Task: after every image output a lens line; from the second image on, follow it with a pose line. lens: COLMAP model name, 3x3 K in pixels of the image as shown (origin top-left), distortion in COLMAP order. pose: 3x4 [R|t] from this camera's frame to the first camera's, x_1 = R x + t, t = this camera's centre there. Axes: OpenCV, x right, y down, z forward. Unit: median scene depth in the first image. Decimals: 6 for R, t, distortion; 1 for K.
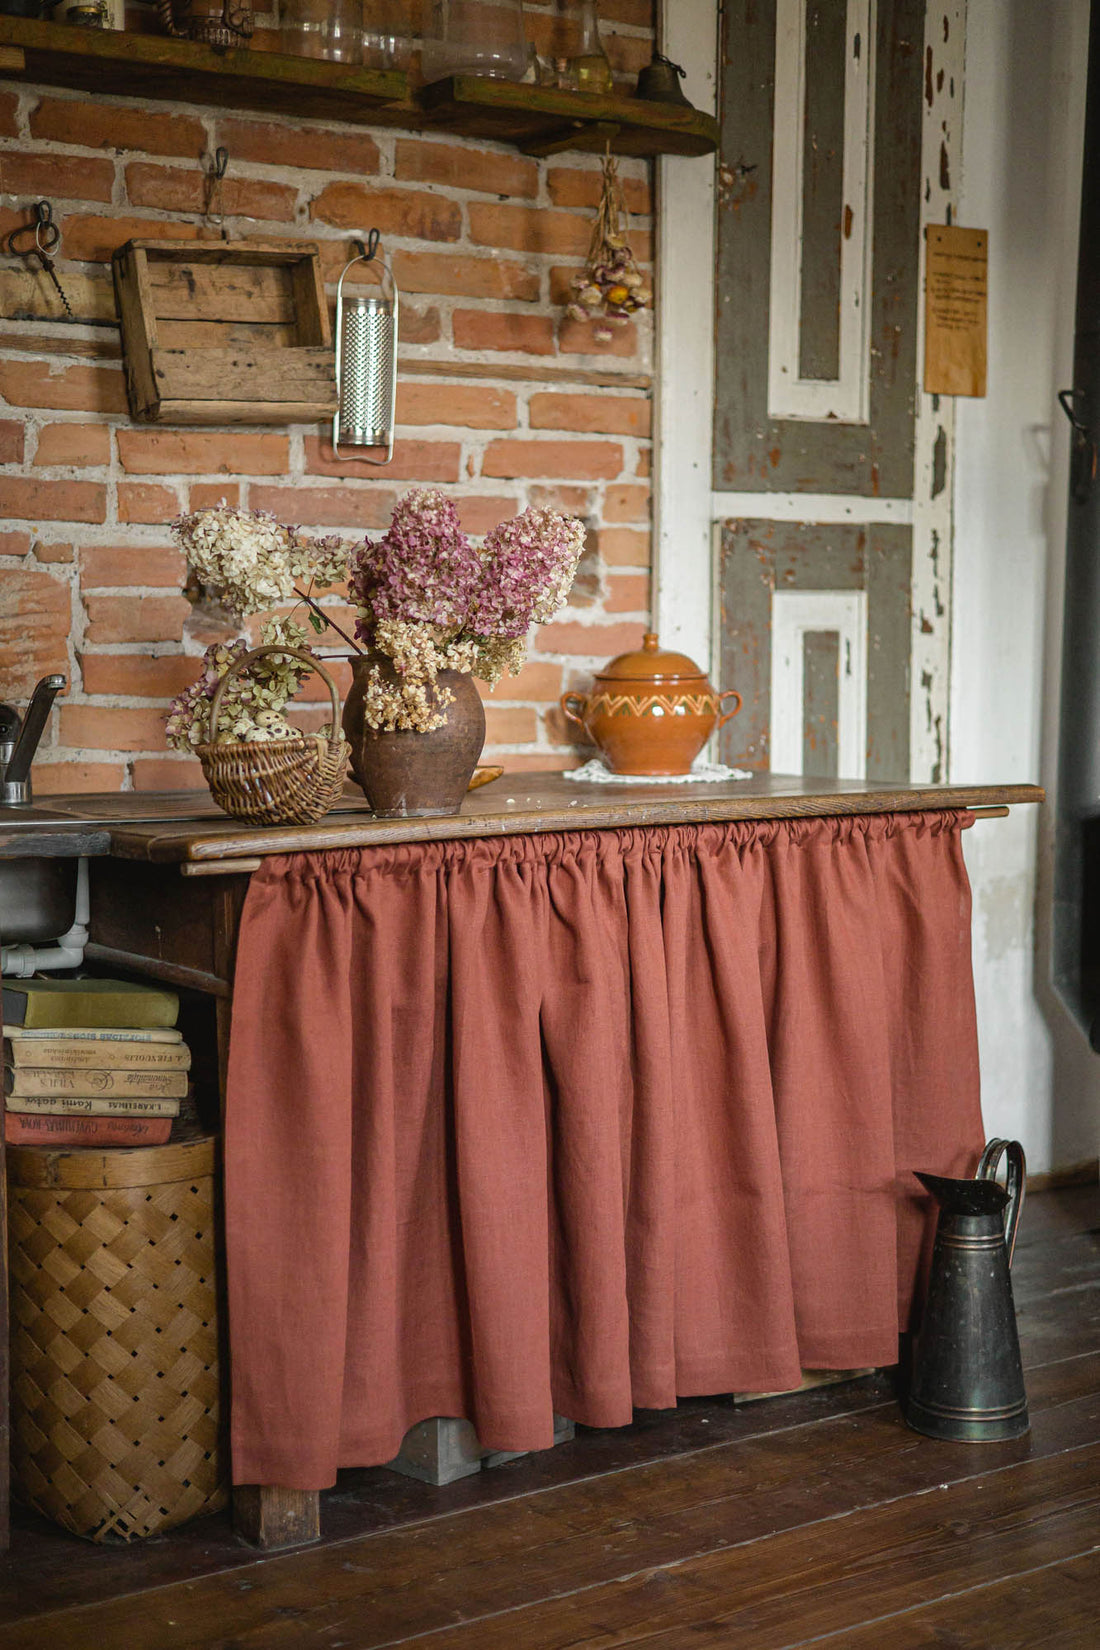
lens RADIAL K [[2482.7, 0, 591.5], [0, 2482.7, 820.5], [0, 0, 1]] dist [-0.005227, 0.000000]
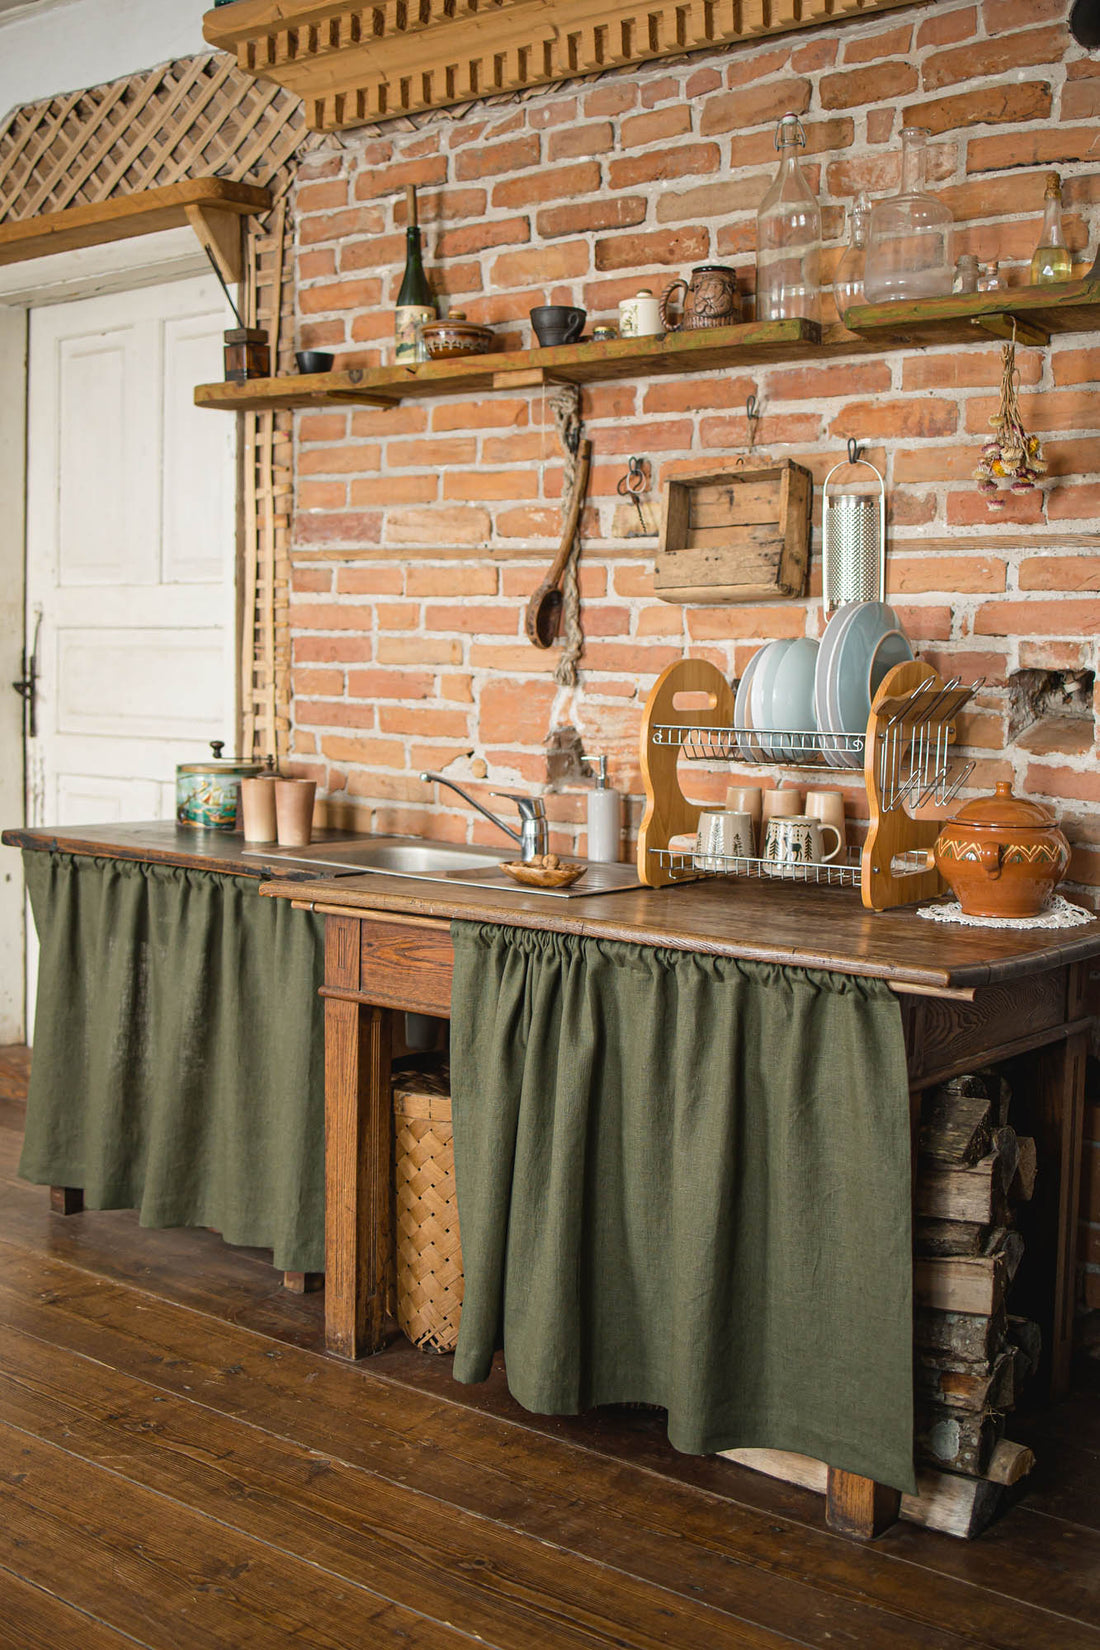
lens RADIAL K [[1807.6, 0, 550.0], [0, 1807.6, 813.0], [0, 0, 1]] dist [-0.089764, 0.000000]
pose [[0.271004, 0.084996, -0.958818, 0.740910], [-0.098093, 0.993347, 0.060332, -0.092991], [0.957567, 0.077703, 0.277538, 0.624640]]
